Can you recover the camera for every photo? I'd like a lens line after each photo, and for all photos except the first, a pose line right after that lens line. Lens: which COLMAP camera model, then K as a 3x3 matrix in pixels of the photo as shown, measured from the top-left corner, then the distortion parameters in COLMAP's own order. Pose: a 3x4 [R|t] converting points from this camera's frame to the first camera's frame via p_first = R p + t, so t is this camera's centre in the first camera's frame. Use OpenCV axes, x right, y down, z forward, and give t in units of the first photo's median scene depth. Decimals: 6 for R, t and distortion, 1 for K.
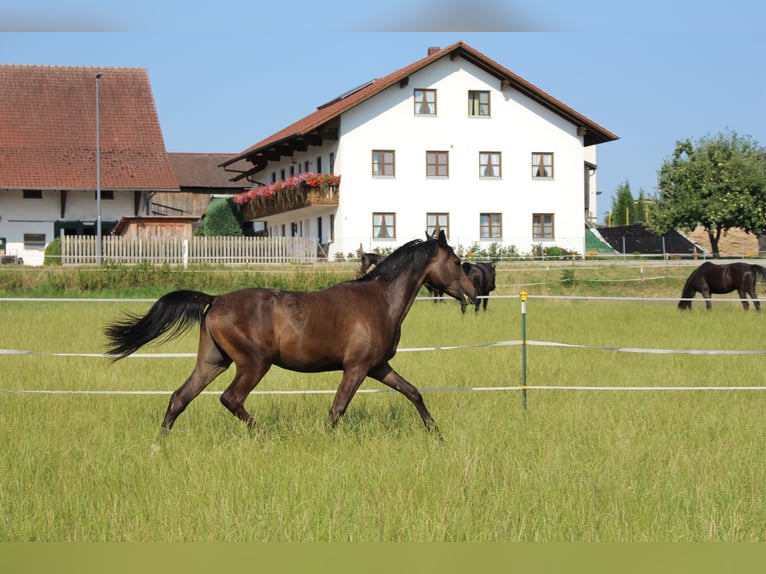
lens RADIAL K [[1826.0, 0, 381.7], [0, 1826.0, 247.4], [0, 0, 1]] dist [0.077708, 0.000000]
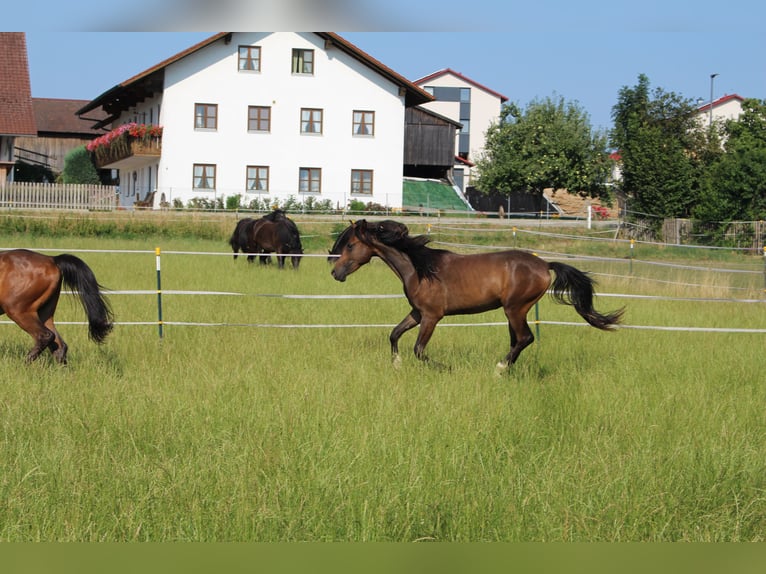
lens RADIAL K [[1826.0, 0, 363.7], [0, 1826.0, 250.4], [0, 0, 1]] dist [0.077708, 0.000000]
pose [[0.999400, 0.030898, -0.015648, 0.107143], [-0.030444, 0.999130, 0.028495, -0.002363], [0.016515, -0.028002, 0.999471, -0.037866]]
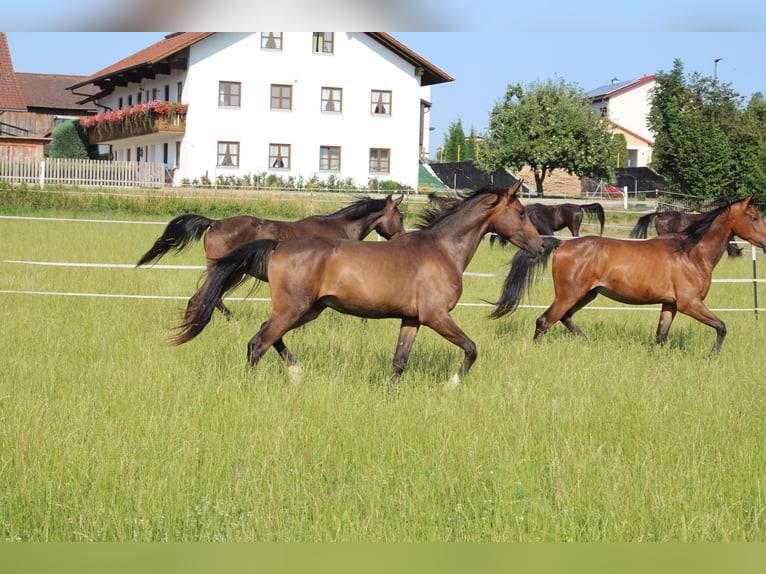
lens RADIAL K [[1826.0, 0, 367.3], [0, 1826.0, 246.8], [0, 0, 1]] dist [0.077708, 0.000000]
pose [[0.995658, 0.034851, 0.086318, -0.007659], [-0.038215, 0.998561, 0.037632, -0.001381], [-0.084882, -0.040768, 0.995557, -0.047845]]
